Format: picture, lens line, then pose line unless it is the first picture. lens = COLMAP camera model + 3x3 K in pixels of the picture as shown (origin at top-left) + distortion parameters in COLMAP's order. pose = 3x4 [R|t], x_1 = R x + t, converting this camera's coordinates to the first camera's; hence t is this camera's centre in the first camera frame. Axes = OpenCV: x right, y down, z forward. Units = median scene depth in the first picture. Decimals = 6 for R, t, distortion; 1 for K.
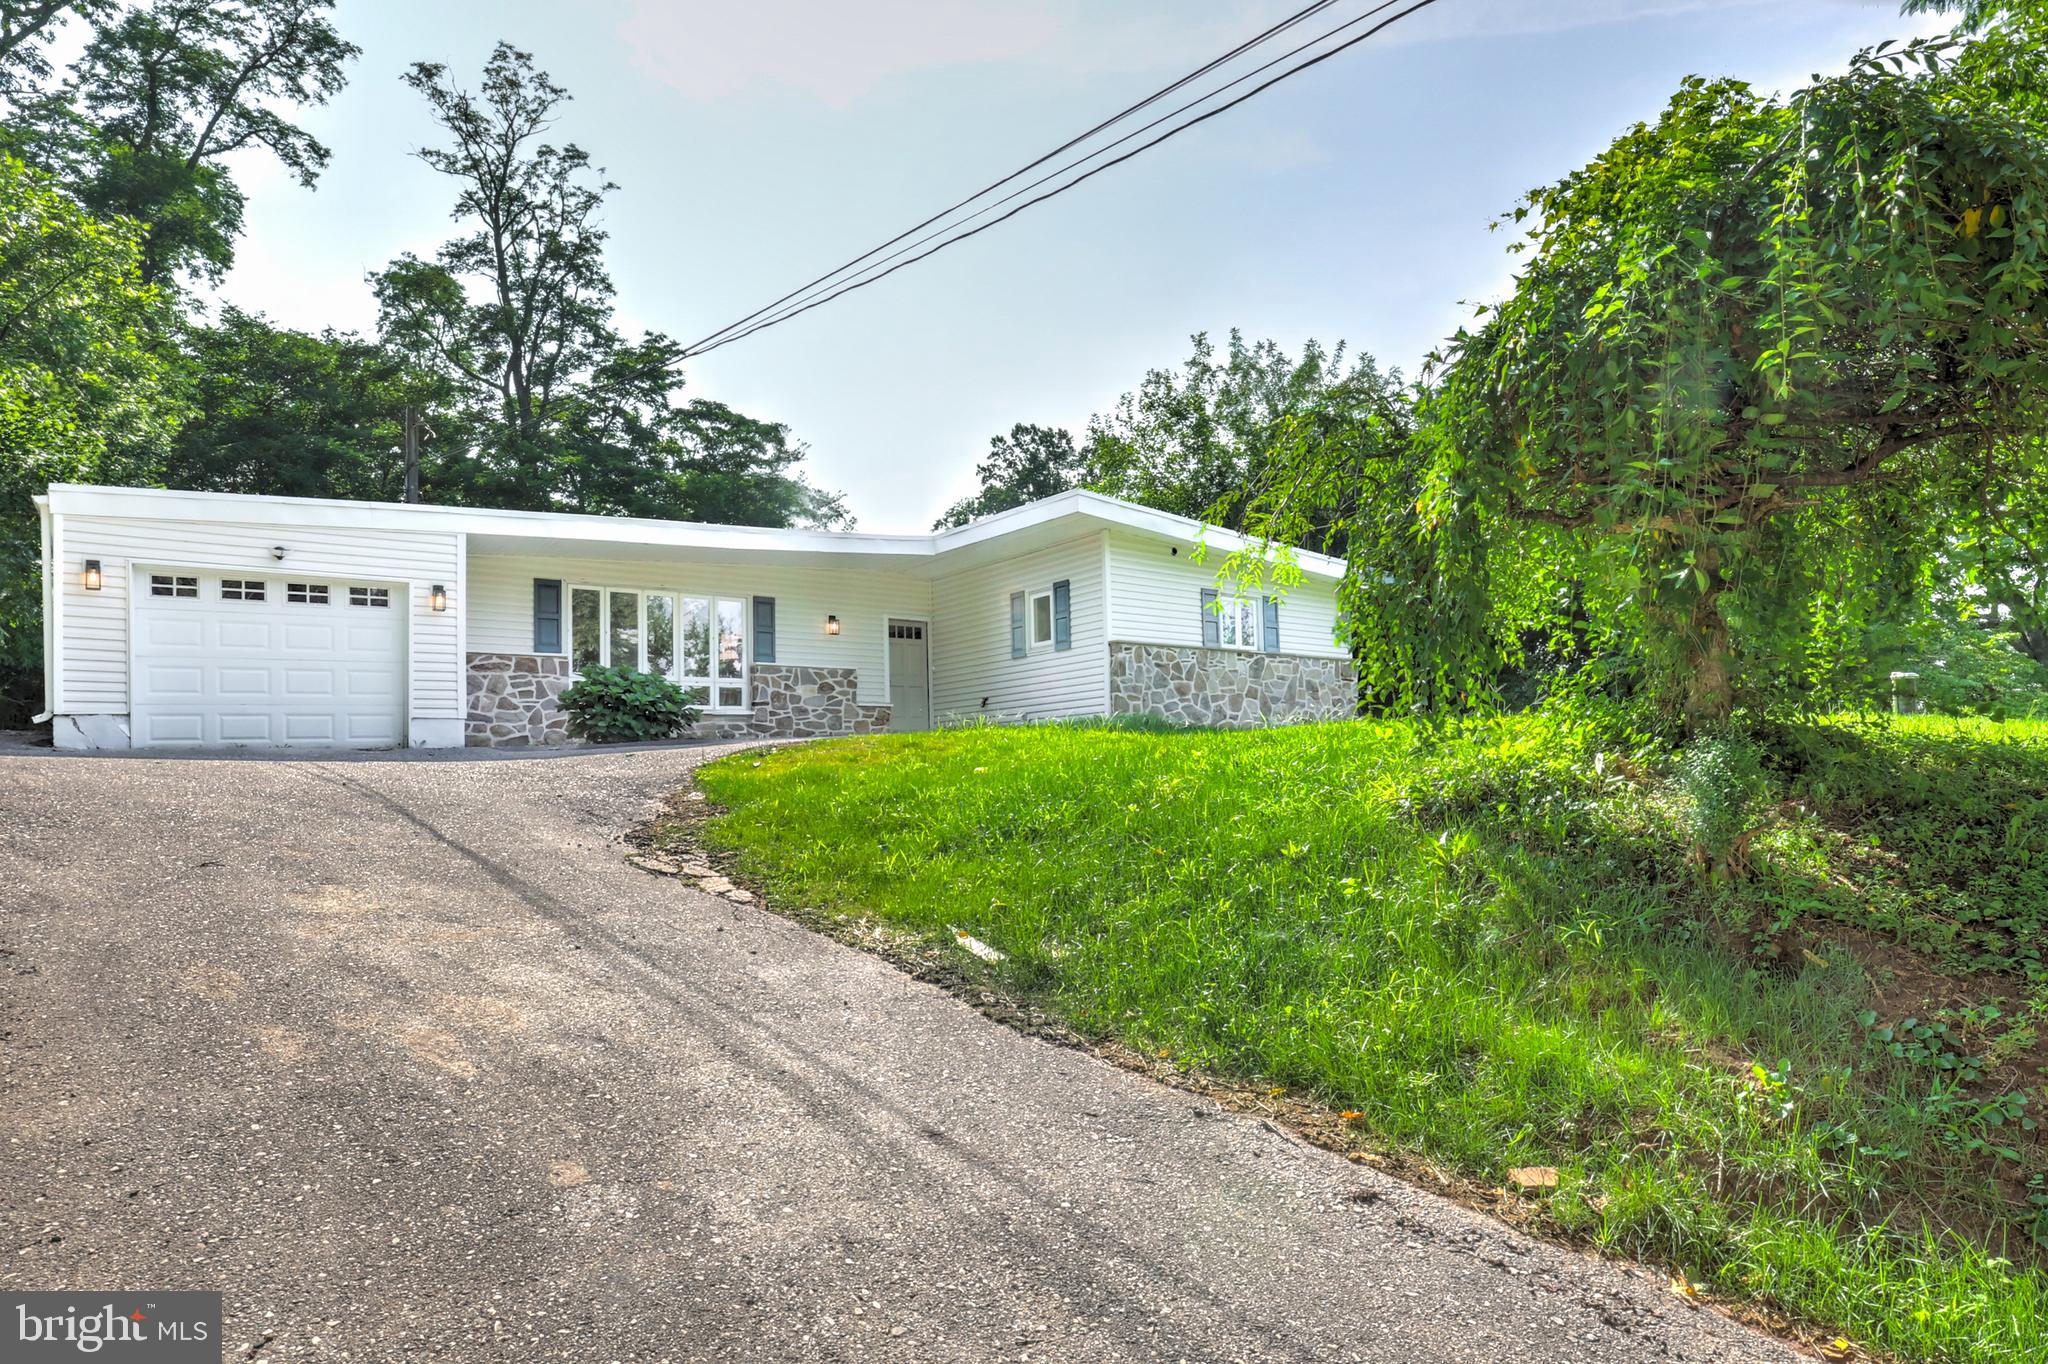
lens RADIAL K [[1104.5, 0, 1088.7], [0, 1104.5, 730.5], [0, 0, 1]] dist [-0.033985, 0.005492]
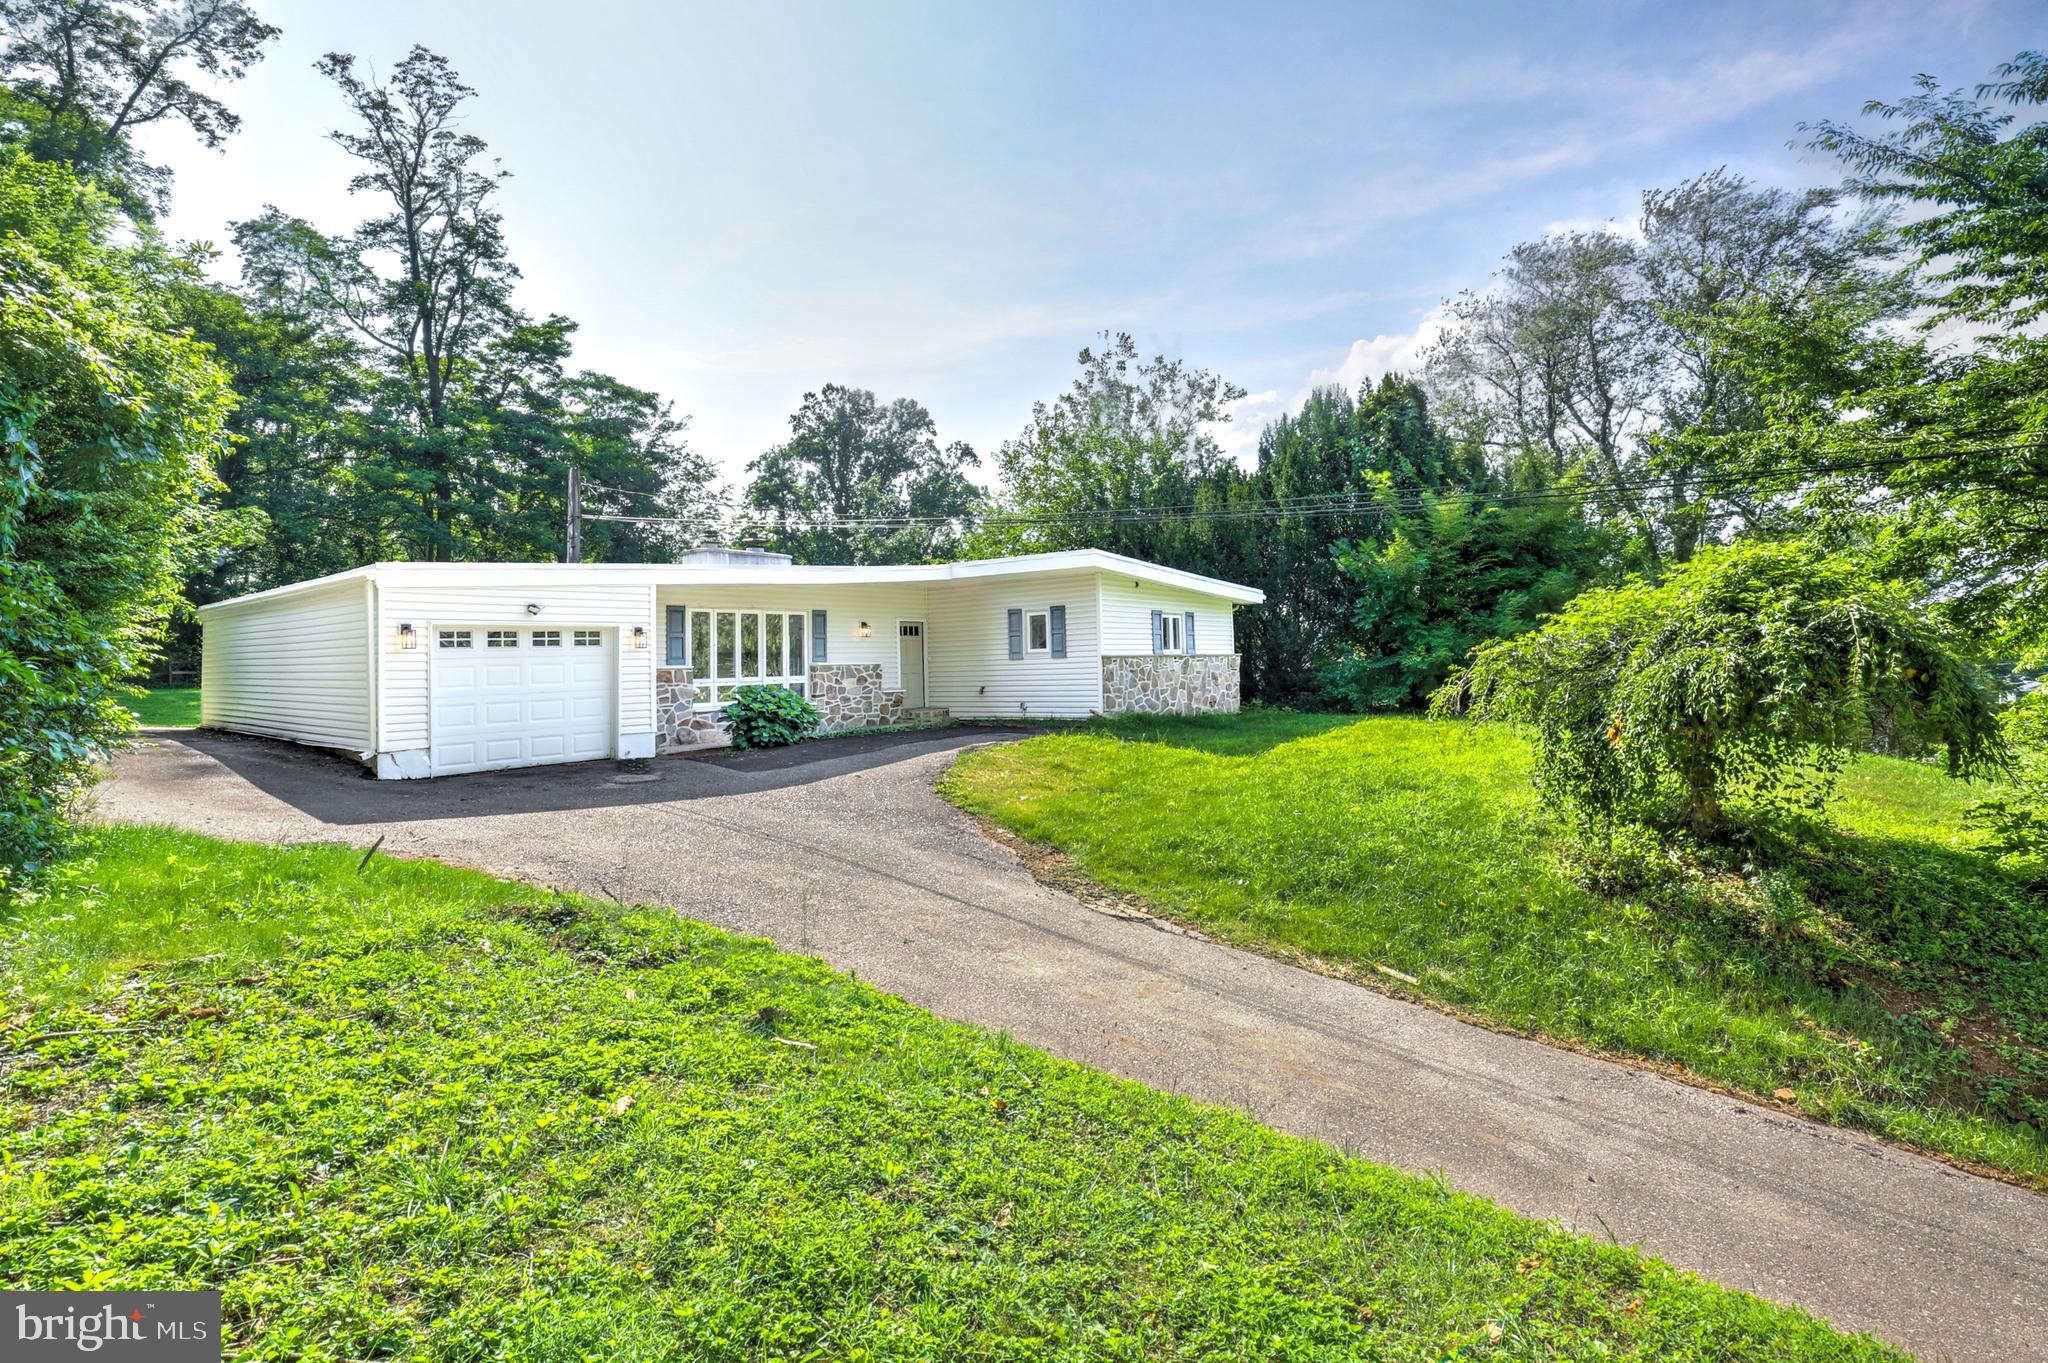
lens RADIAL K [[955.6, 0, 1011.2], [0, 955.6, 606.4], [0, 0, 1]] dist [-0.020796, 0.001676]
pose [[0.983138, 0.014476, 0.182293, -0.266922], [-0.009976, 0.999623, -0.025578, -0.095700], [-0.182594, 0.023328, 0.982912, -0.119683]]
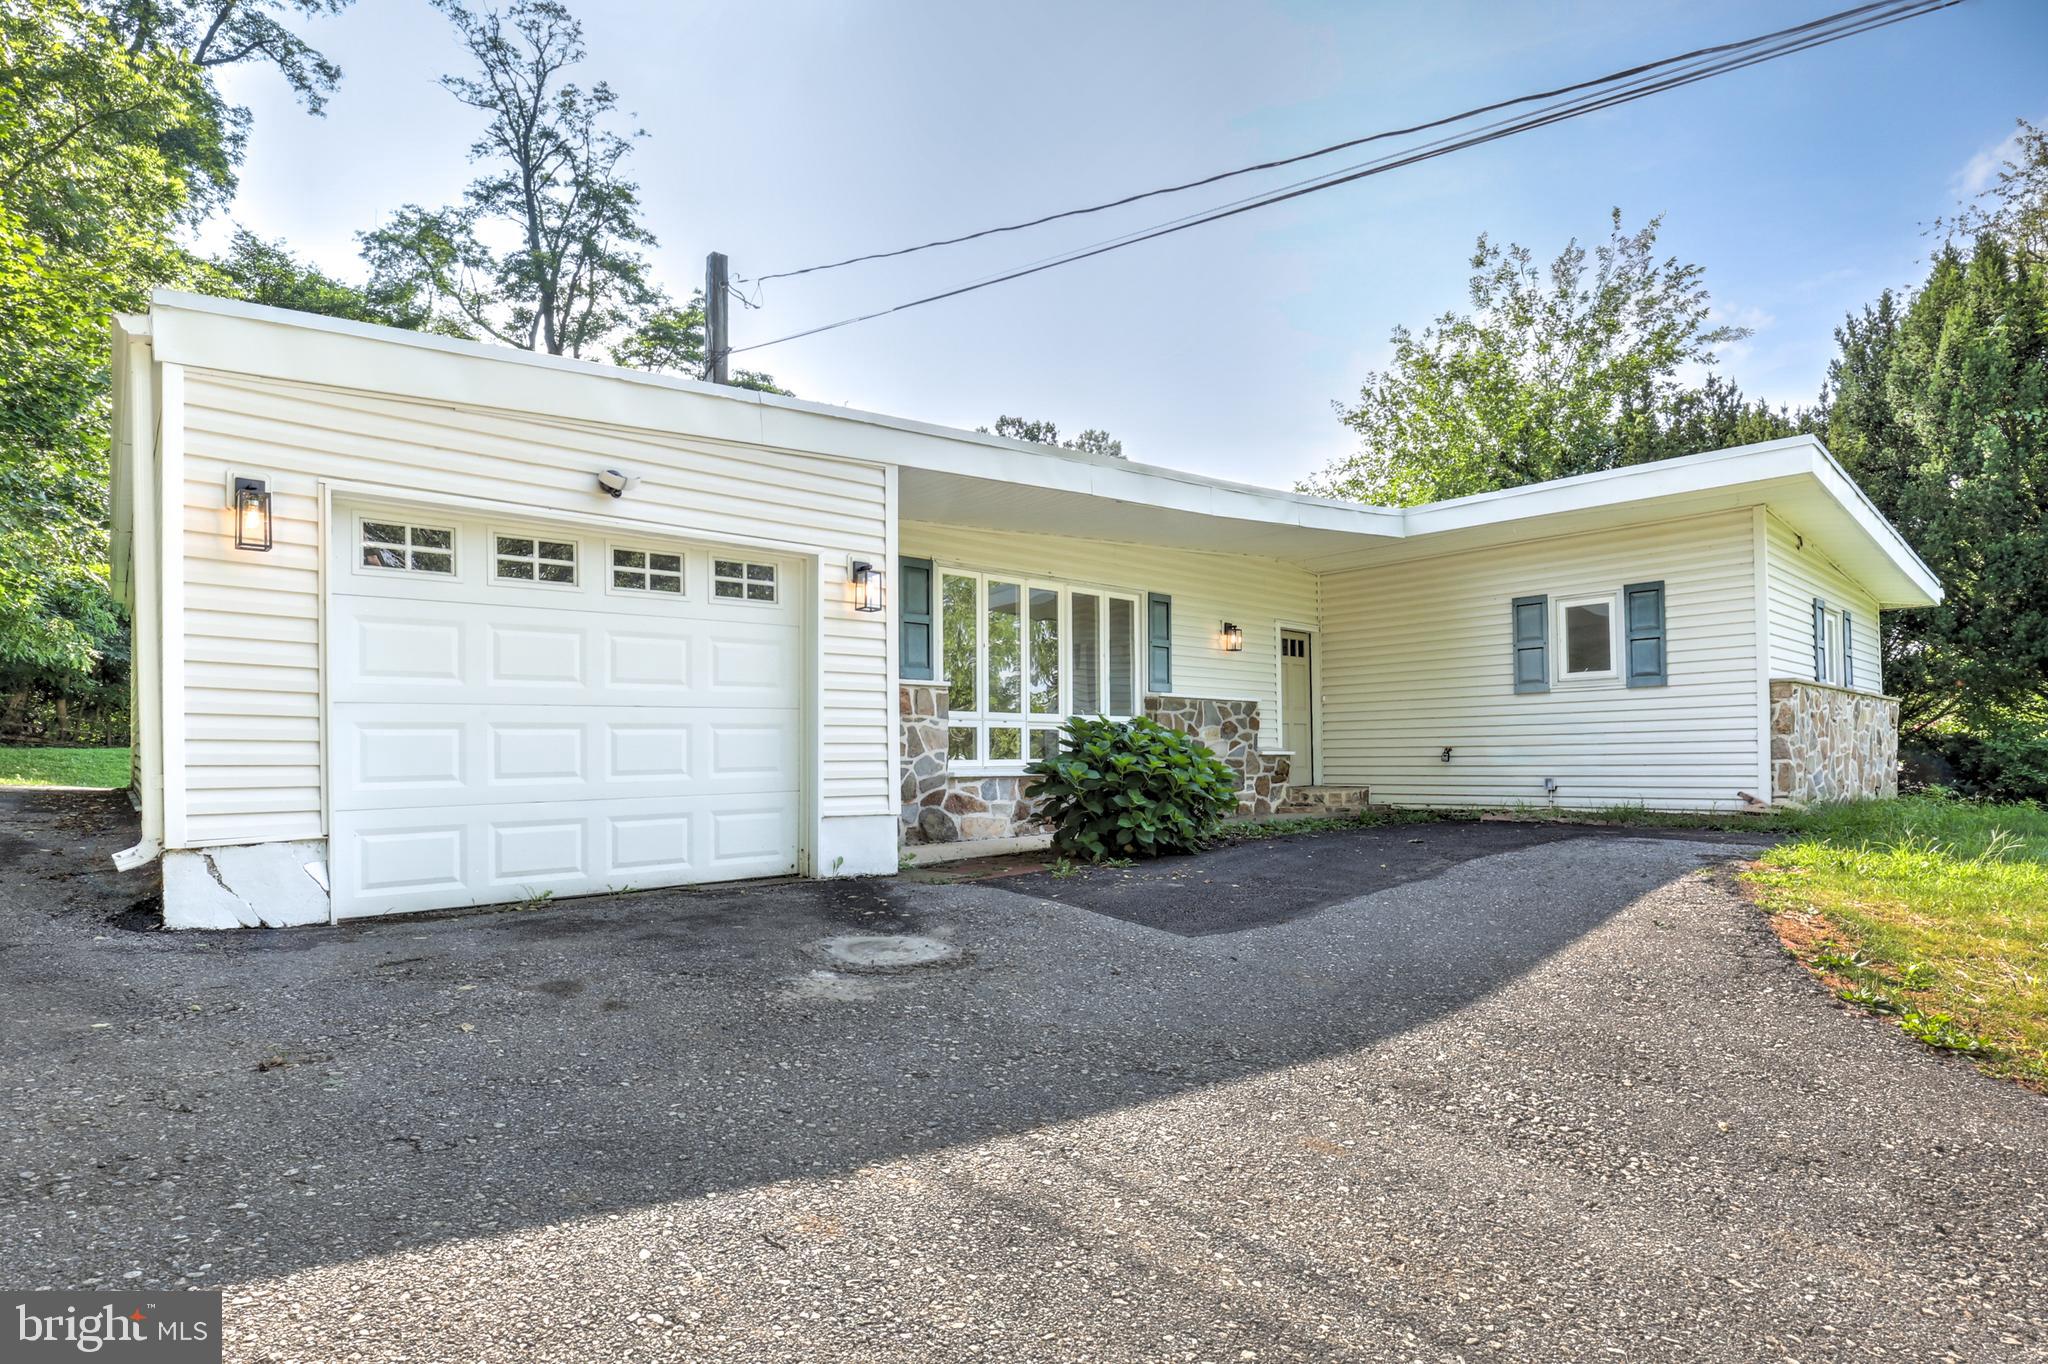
lens RADIAL K [[1029.5, 0, 999.2], [0, 1029.5, 741.7], [0, 0, 1]] dist [-0.031739, 0.002781]
pose [[0.999682, 0.020454, 0.014734, -0.383565], [-0.020810, 0.999486, 0.024407, -0.042945], [-0.014228, -0.024705, 0.999594, 0.360111]]
